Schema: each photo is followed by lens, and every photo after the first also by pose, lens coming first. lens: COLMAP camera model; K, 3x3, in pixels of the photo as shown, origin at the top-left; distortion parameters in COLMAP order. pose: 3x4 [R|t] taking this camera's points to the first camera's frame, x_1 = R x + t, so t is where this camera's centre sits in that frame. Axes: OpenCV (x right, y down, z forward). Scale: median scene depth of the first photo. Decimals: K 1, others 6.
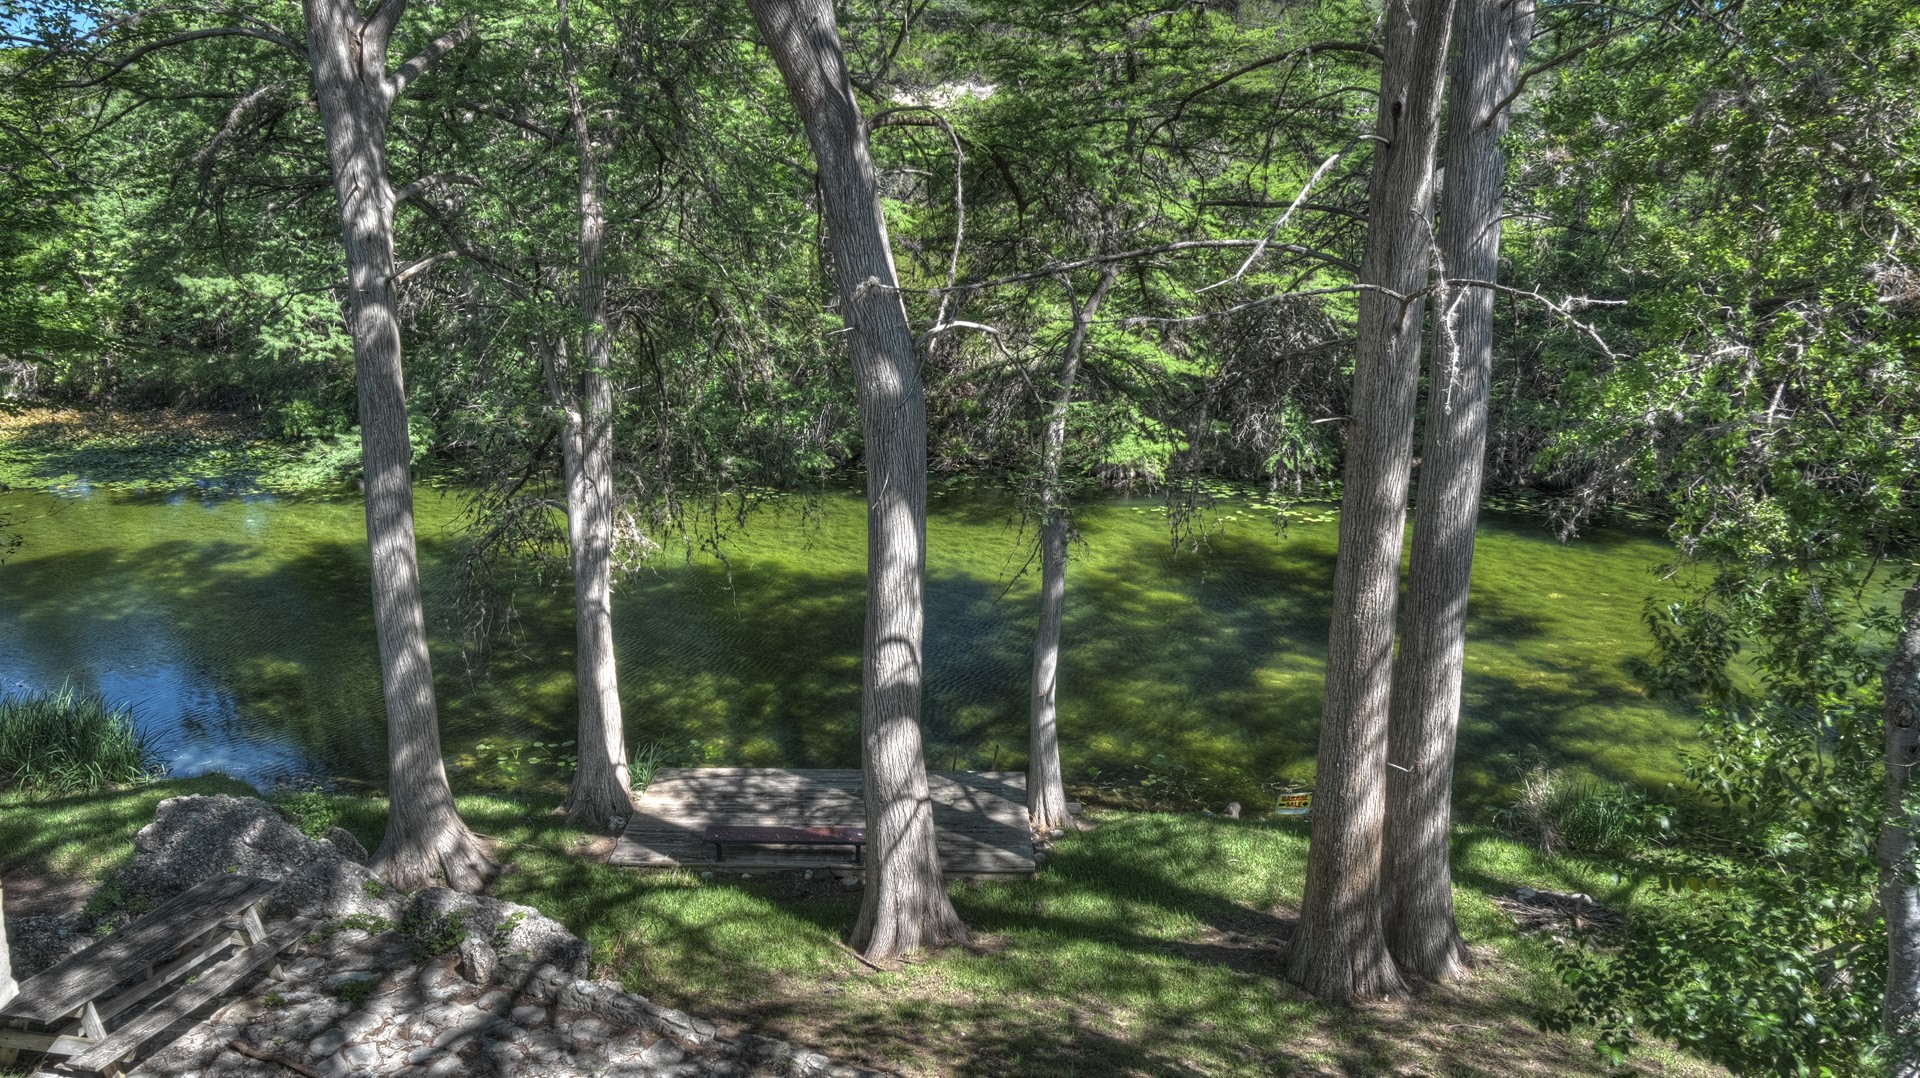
lens RADIAL K [[1279.0, 0, 954.3], [0, 1279.0, 553.9], [0, 0, 1]] dist [-0.085974, 0.084095]
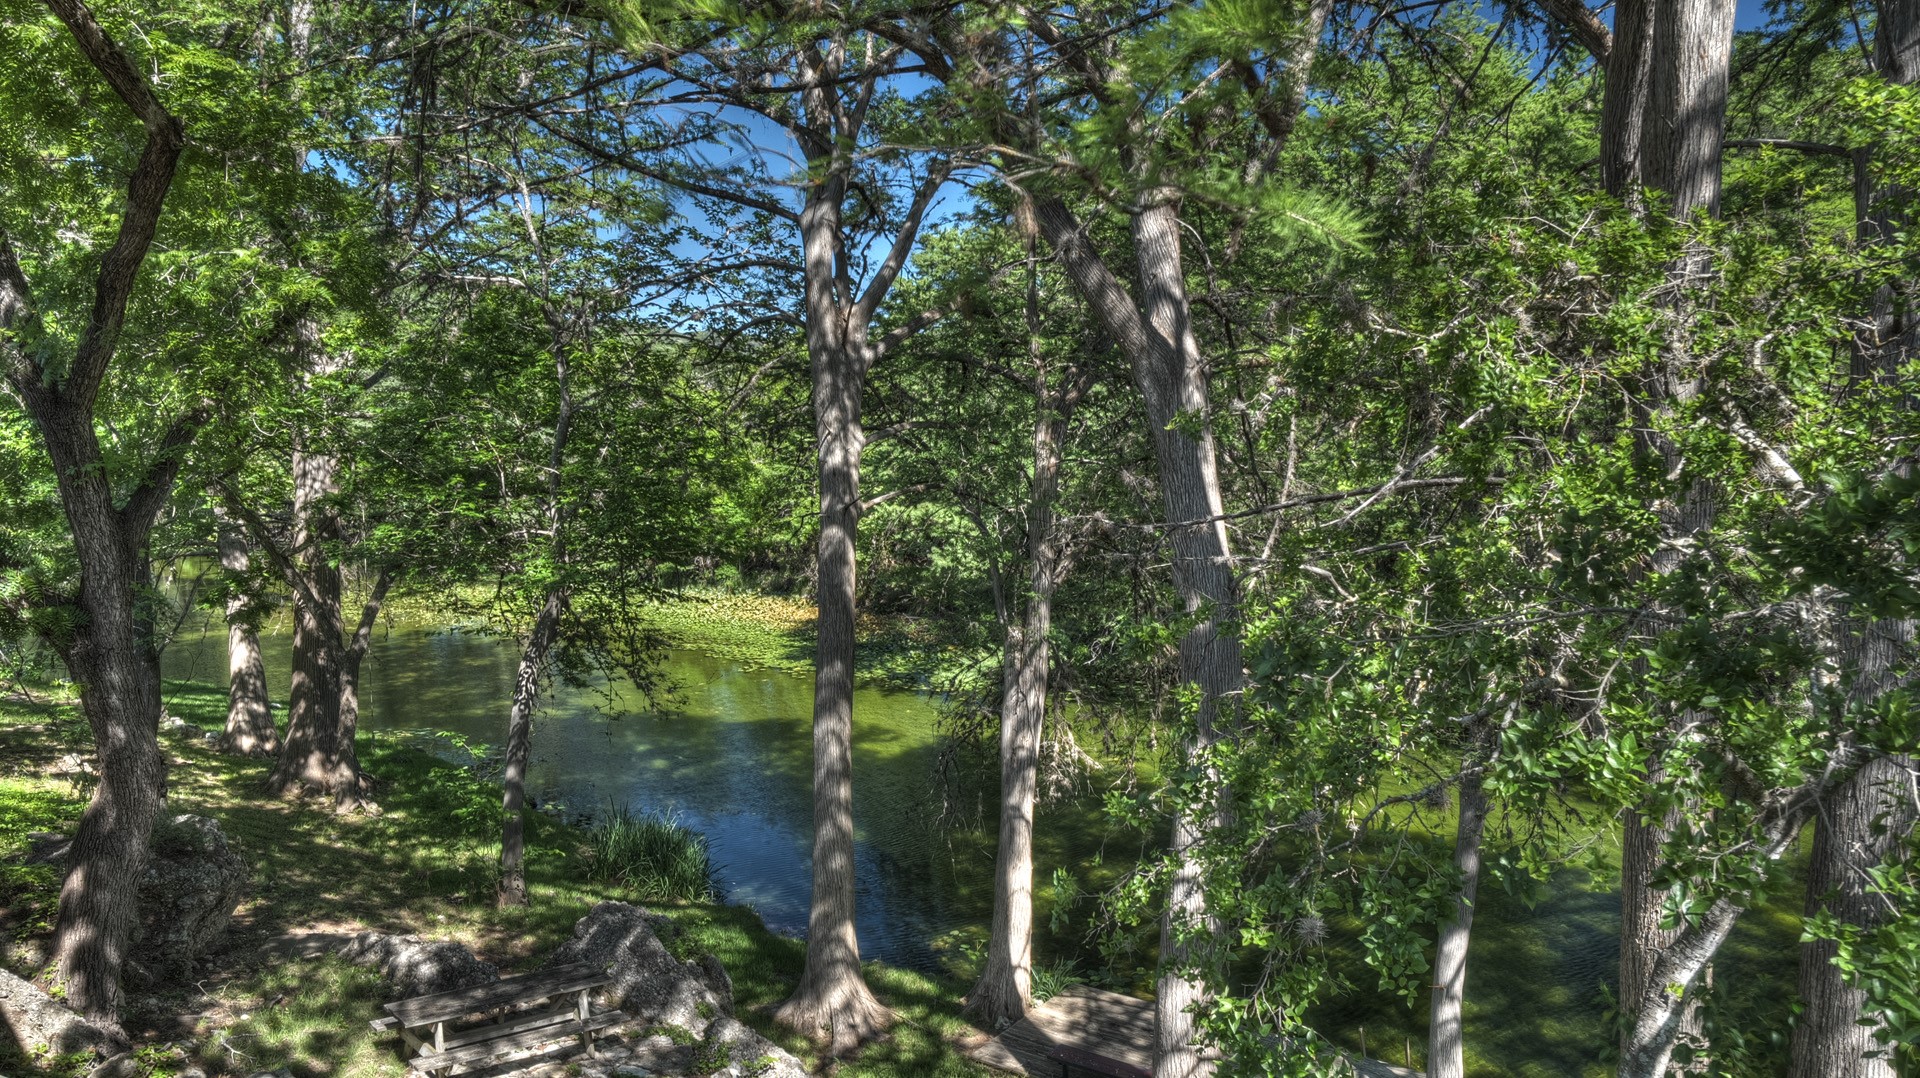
lens RADIAL K [[1279.0, 0, 949.0], [0, 1279.0, 546.4], [0, 0, 1]] dist [-0.085974, 0.084095]
pose [[0.827029, 0.033623, -0.561153, 0.275679], [-0.140865, 0.978758, -0.148961, -0.009548], [0.544225, 0.202242, 0.814198, 0.054909]]
